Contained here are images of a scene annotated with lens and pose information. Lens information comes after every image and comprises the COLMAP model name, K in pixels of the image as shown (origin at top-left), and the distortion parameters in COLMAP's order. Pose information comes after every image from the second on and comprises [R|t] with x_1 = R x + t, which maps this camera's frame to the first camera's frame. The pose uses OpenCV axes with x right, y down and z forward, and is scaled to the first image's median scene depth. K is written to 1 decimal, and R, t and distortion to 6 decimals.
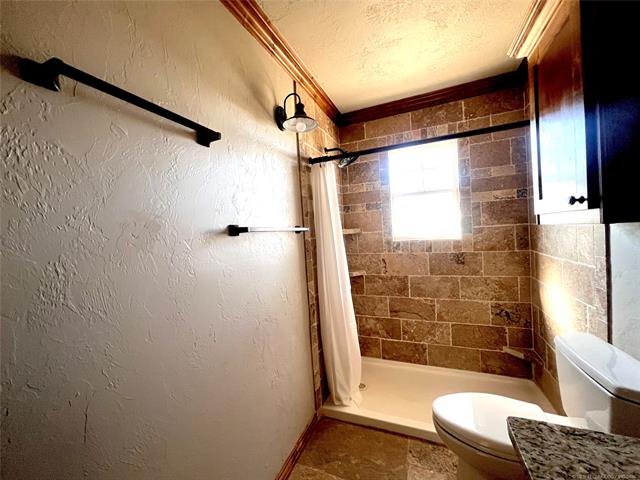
lens RADIAL K [[255.6, 0, 318.8], [0, 255.6, 238.2], [0, 0, 1]] dist [0.000178, 0.000021]
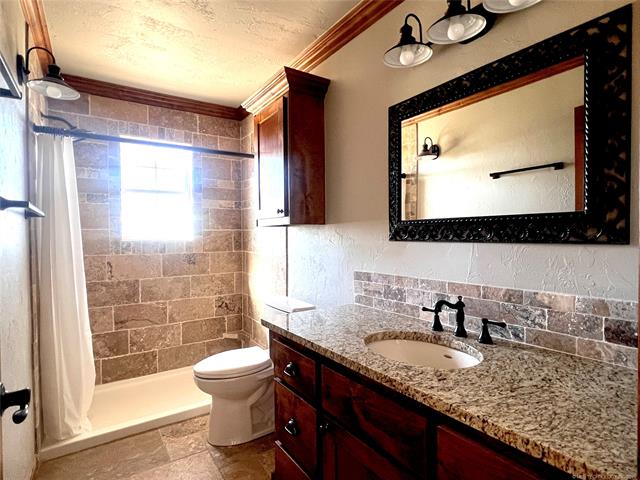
lens RADIAL K [[342.6, 0, 319.8], [0, 342.6, 242.2], [0, 0, 1]] dist [-0.002686, -0.001491]
pose [[0.547844, 0.037847, 0.835724, -0.349366], [-0.001985, 0.999032, -0.043942, 0.072052], [-0.836578, 0.022415, 0.547389, -0.228653]]
